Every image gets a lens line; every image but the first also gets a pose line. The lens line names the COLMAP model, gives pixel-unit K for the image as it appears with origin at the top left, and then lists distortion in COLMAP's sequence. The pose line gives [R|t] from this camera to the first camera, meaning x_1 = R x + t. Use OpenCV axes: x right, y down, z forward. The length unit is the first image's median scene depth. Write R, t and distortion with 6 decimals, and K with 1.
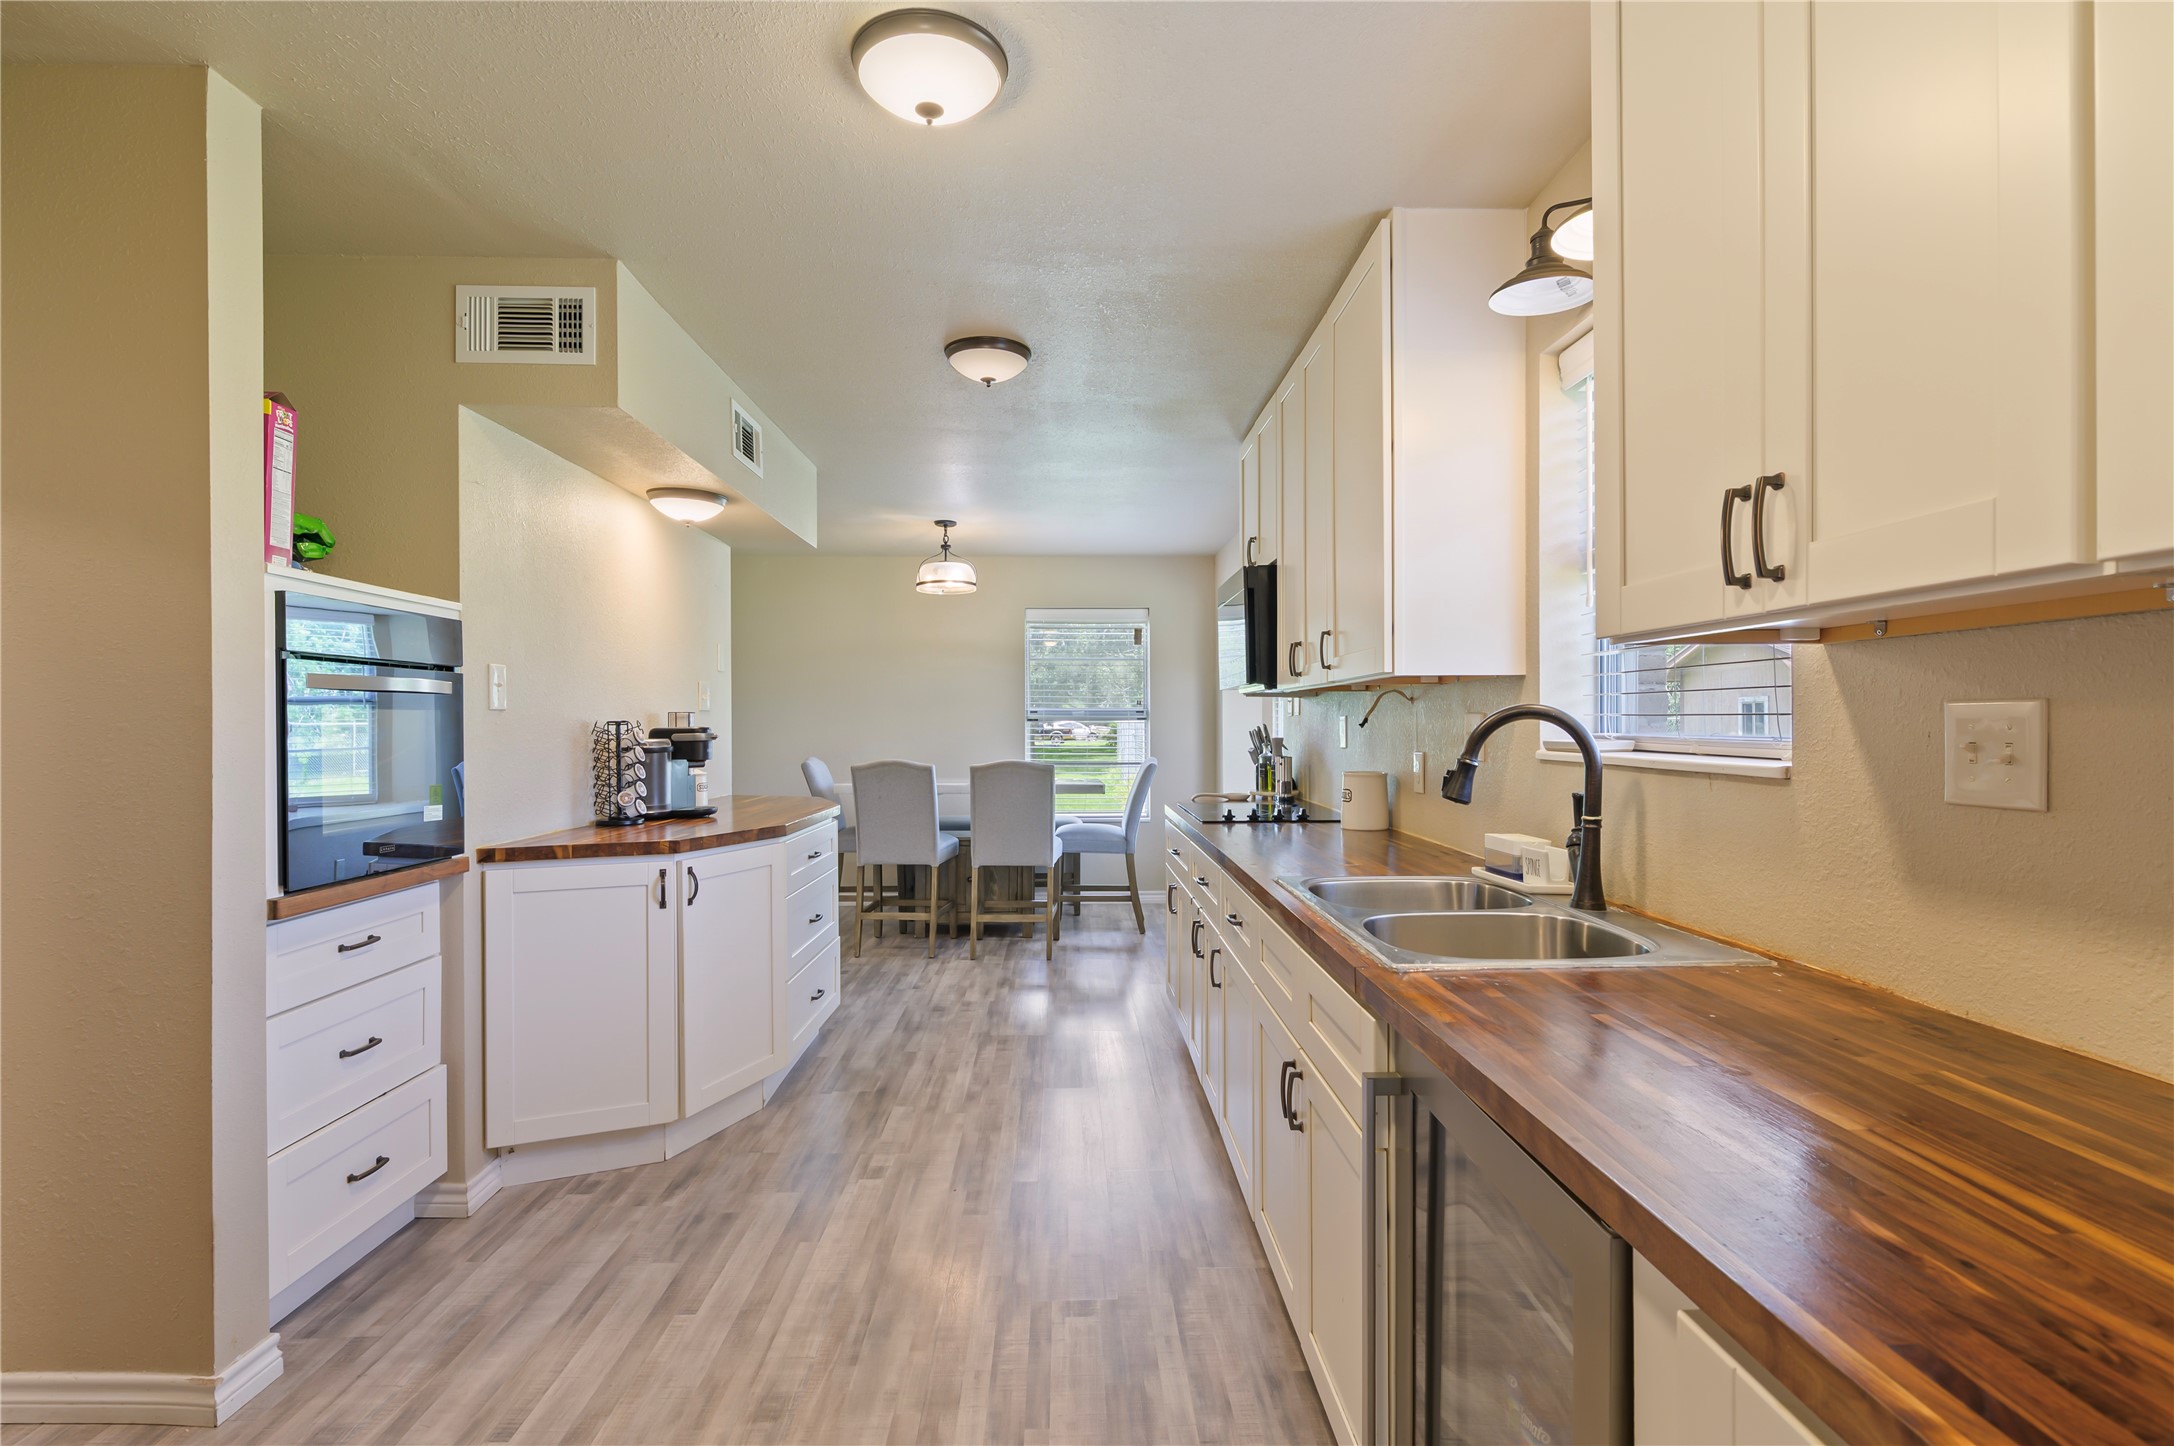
lens RADIAL K [[961.9, 0, 1090.0], [0, 961.9, 722.7], [0, 0, 1]] dist [-0.036412, -0.000457]
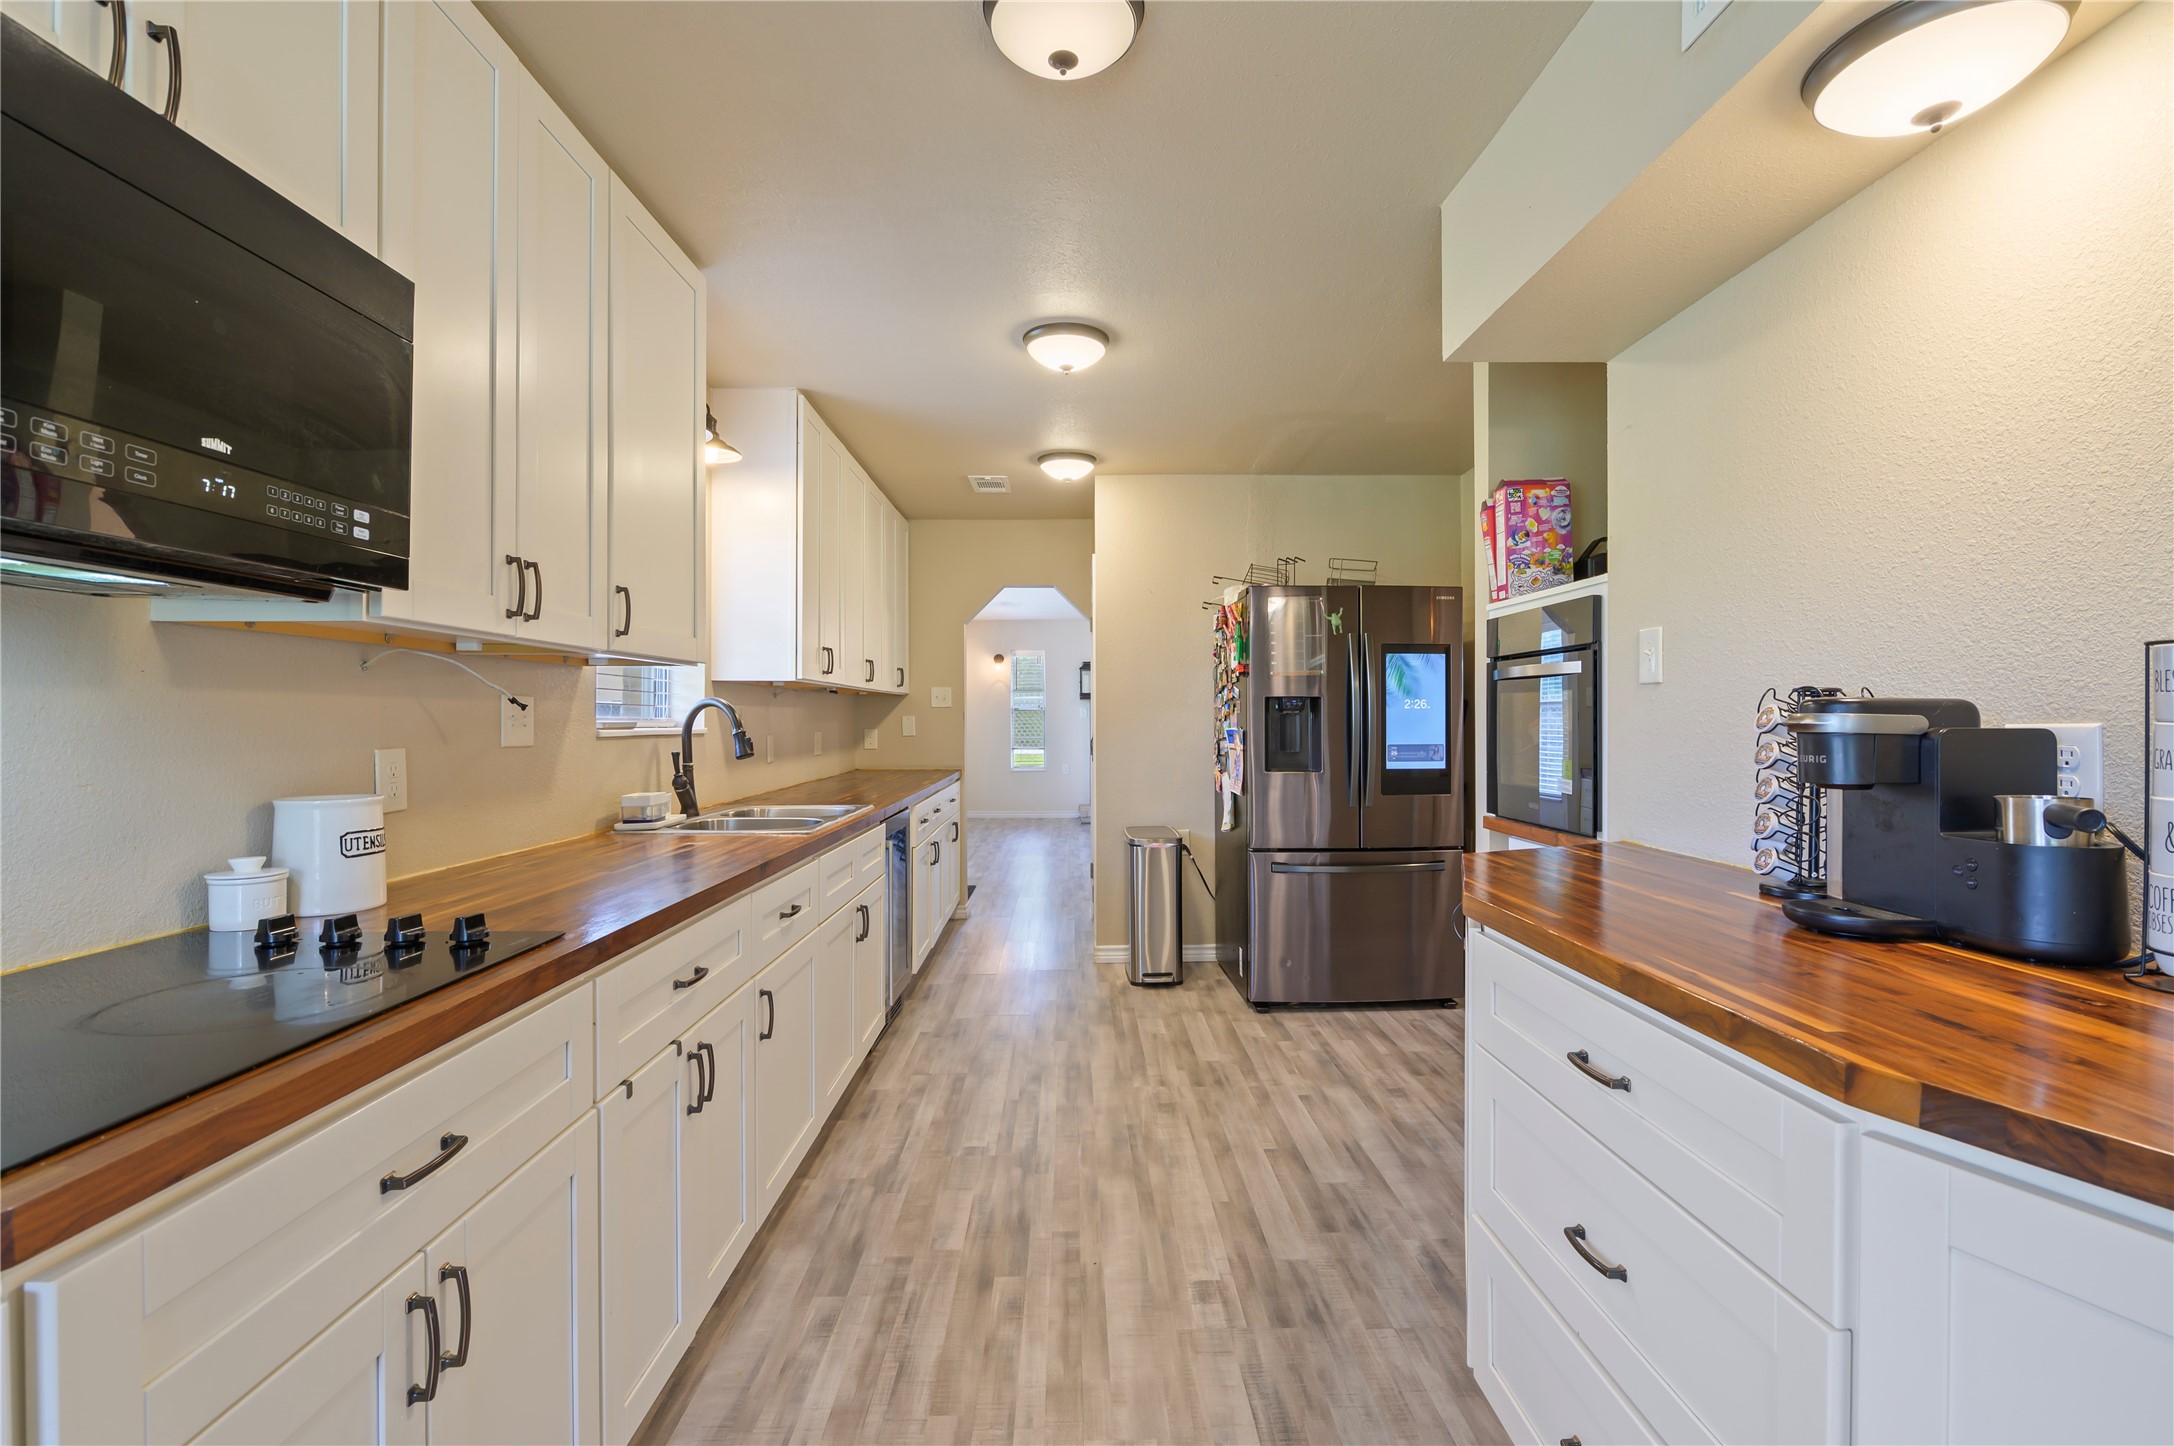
lens RADIAL K [[961.9, 0, 1090.7], [0, 961.9, 716.9], [0, 0, 1]] dist [-0.036412, -0.000457]
pose [[-0.999950, 0.003386, 0.009367, -0.198138], [0.003391, 0.999994, 0.000566, 0.015158], [-0.009365, 0.000598, -0.999956, 2.463742]]
